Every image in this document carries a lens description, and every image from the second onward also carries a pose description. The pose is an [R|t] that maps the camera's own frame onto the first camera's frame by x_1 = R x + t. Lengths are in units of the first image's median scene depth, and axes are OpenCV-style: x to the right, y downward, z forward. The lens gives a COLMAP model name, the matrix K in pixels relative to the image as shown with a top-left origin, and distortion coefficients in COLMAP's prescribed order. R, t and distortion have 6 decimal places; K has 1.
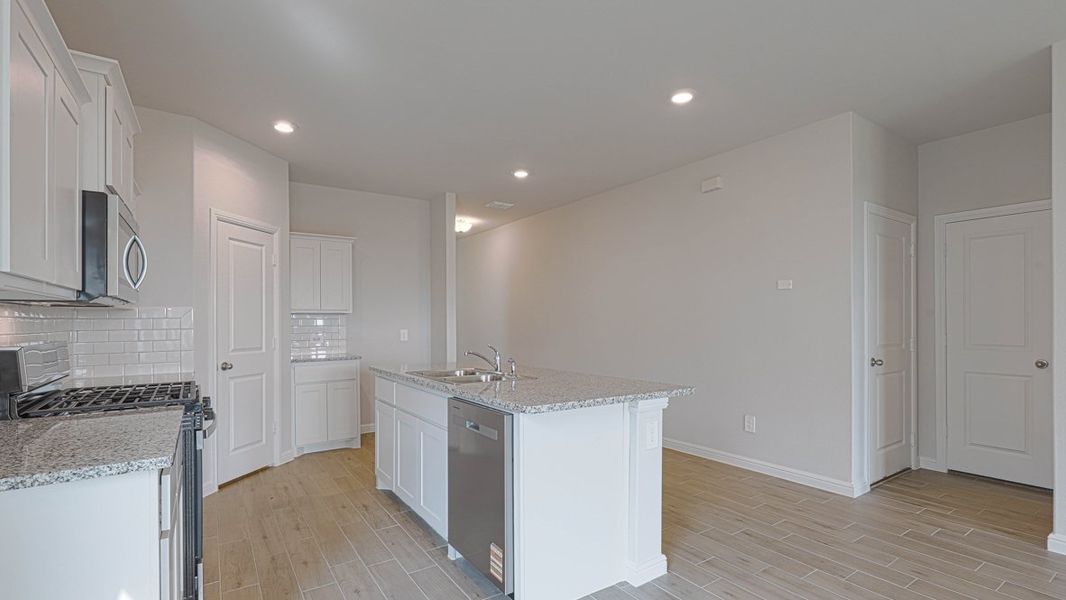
lens RADIAL K [[486.0, 0, 532.8], [0, 486.0, 318.8], [0, 0, 1]] dist [-0.001498, -0.000100]
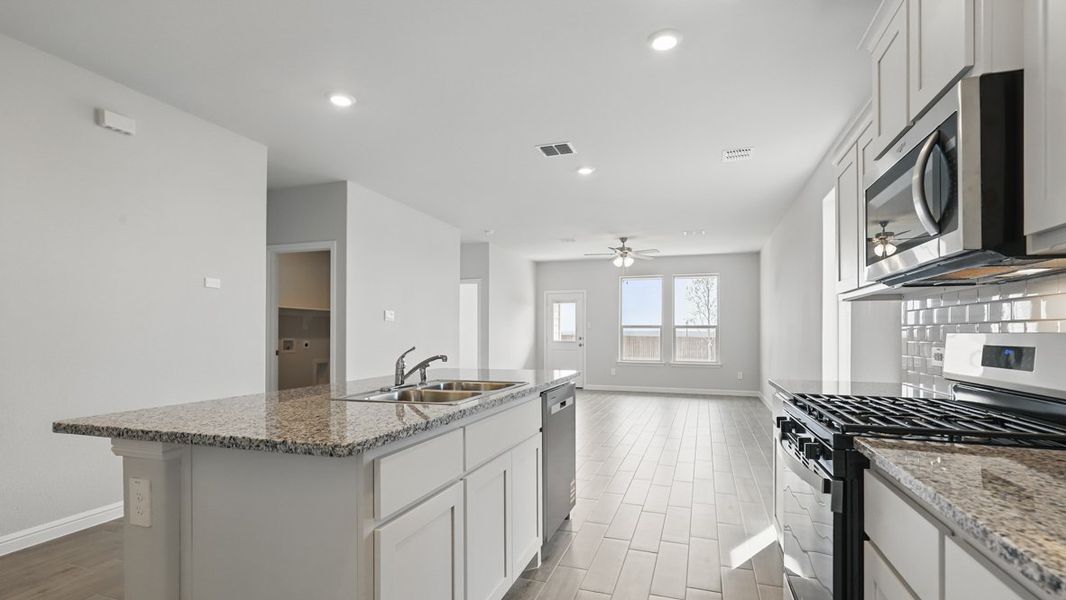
lens RADIAL K [[486.0, 0, 532.8], [0, 486.0, 318.8], [0, 0, 1]] dist [-0.001498, -0.000100]
pose [[-0.598015, 0.025389, 0.801083, -0.646295], [-0.004713, 0.999369, -0.035192, 0.033084], [-0.801471, -0.024820, -0.597518, 1.106079]]
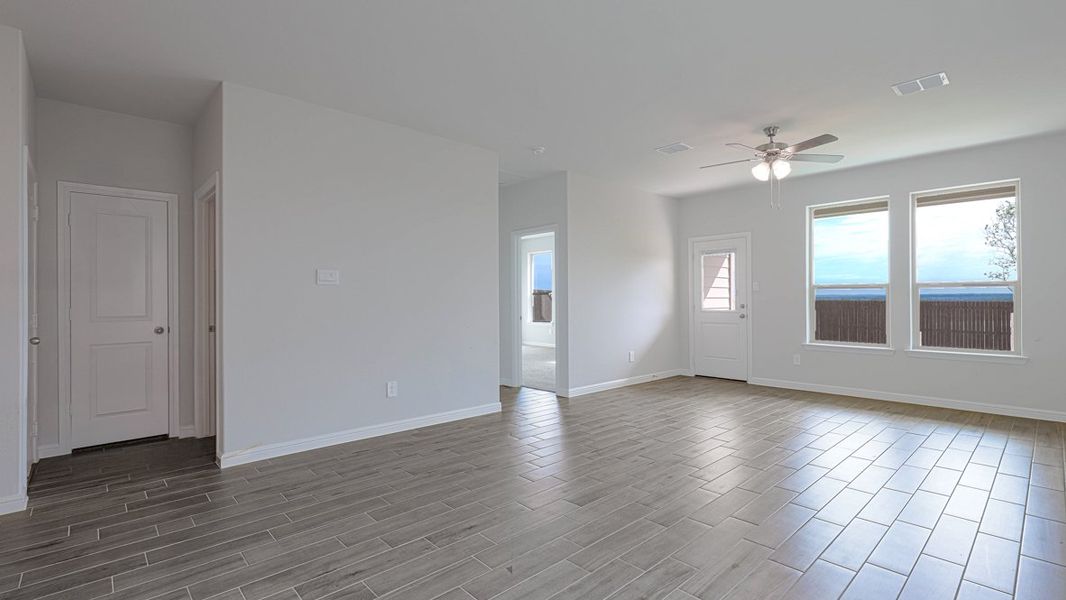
lens RADIAL K [[481.5, 0, 538.7], [0, 481.5, 296.2], [0, 0, 1]] dist [0.002434, -0.000913]
pose [[-0.159324, 0.010609, 0.987169, -0.247259], [0.003396, 0.999942, -0.010198, 0.023390], [-0.987220, 0.001727, -0.159351, 0.261876]]
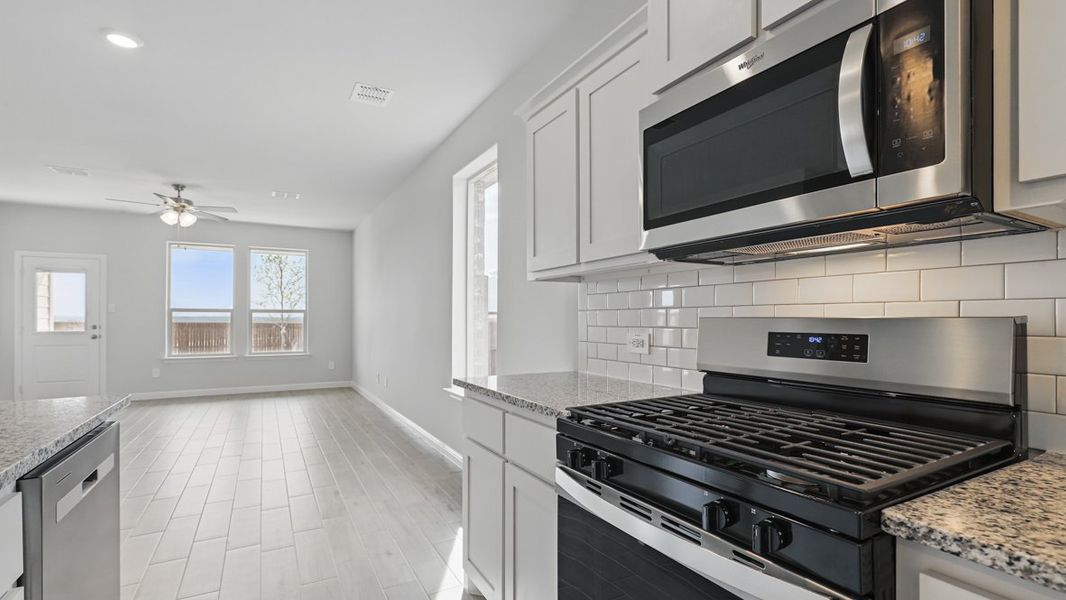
lens RADIAL K [[486.0, 0, 532.8], [0, 486.0, 318.8], [0, 0, 1]] dist [-0.001498, -0.000100]
pose [[-0.996263, 0.004038, 0.086272, -0.406360], [0.003583, 0.999979, -0.005439, 0.030605], [-0.086292, -0.005110, -0.996257, 0.926247]]
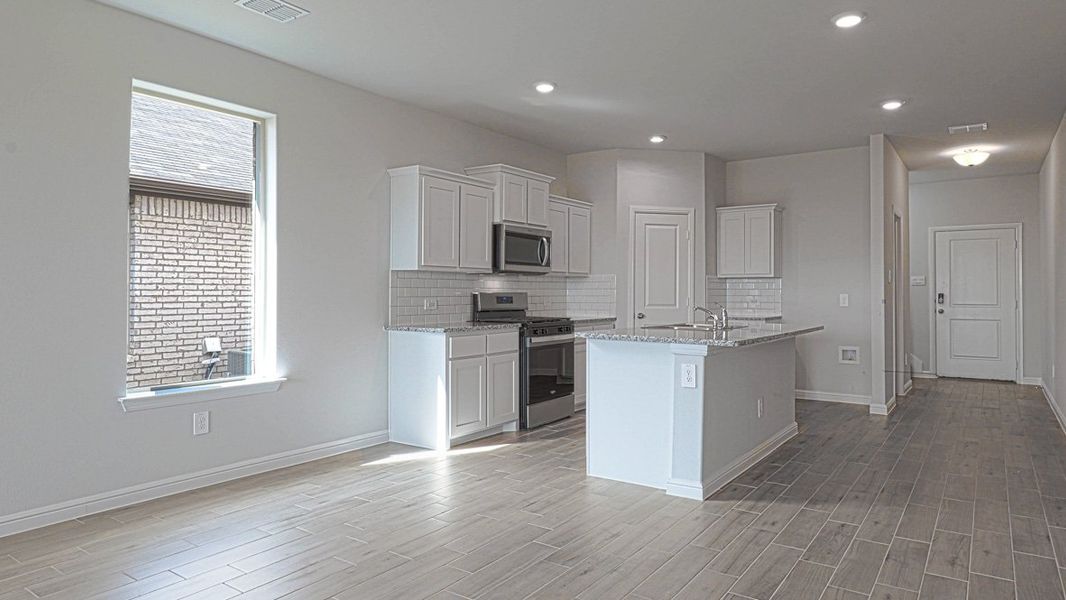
lens RADIAL K [[642.6, 0, 554.6], [0, 642.6, 281.2], [0, 0, 1]] dist [-0.002256, 0.000876]
pose [[0.370877, -0.010627, -0.928621, 1.011843], [0.000284, 0.999936, -0.011330, 0.018264], [0.928682, 0.003939, 0.370856, 0.079661]]
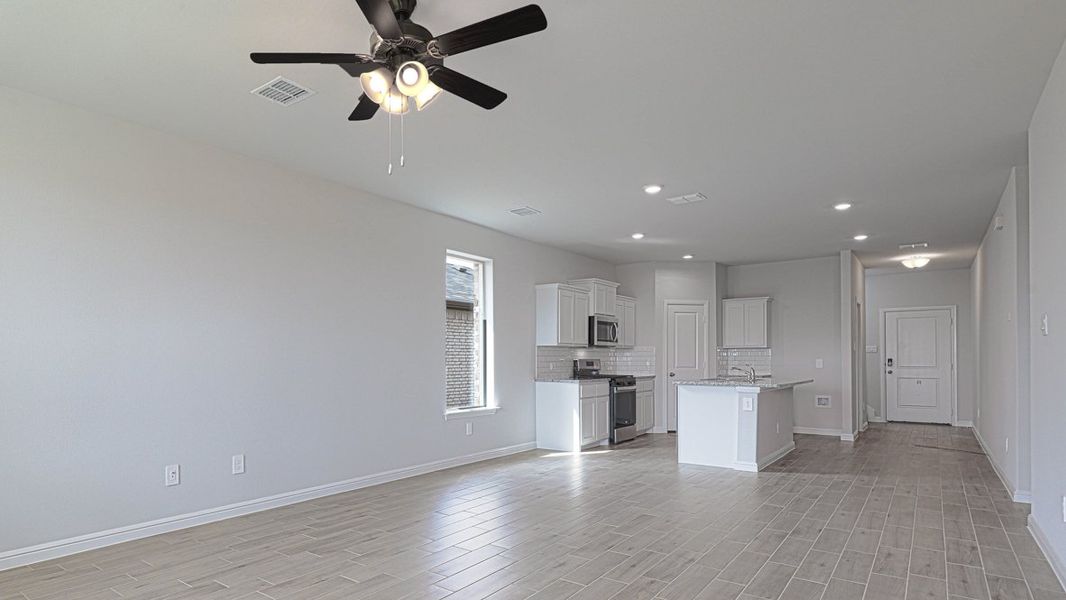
lens RADIAL K [[577.6, 0, 429.8], [0, 577.6, 354.2], [0, 0, 1]] dist [-0.003215, -0.001407]
pose [[0.255989, -0.004410, -0.966670, 1.506588], [0.004525, 0.999984, -0.003364, 0.014165], [0.966669, -0.003513, 0.256005, -0.642131]]
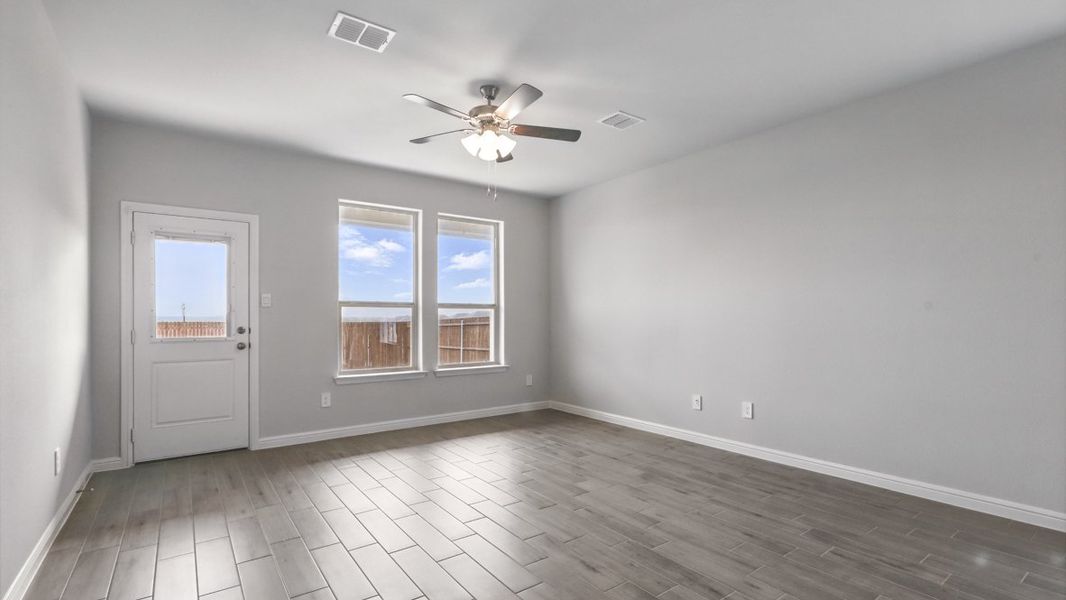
lens RADIAL K [[482.0, 0, 531.6], [0, 482.0, 316.6], [0, 0, 1]] dist [-0.000730, 0.000017]
pose [[-0.999272, 0.005314, -0.037779, 0.794873], [0.005464, 0.999978, -0.003880, 0.020603], [0.037758, -0.004083, -0.999279, 0.385940]]
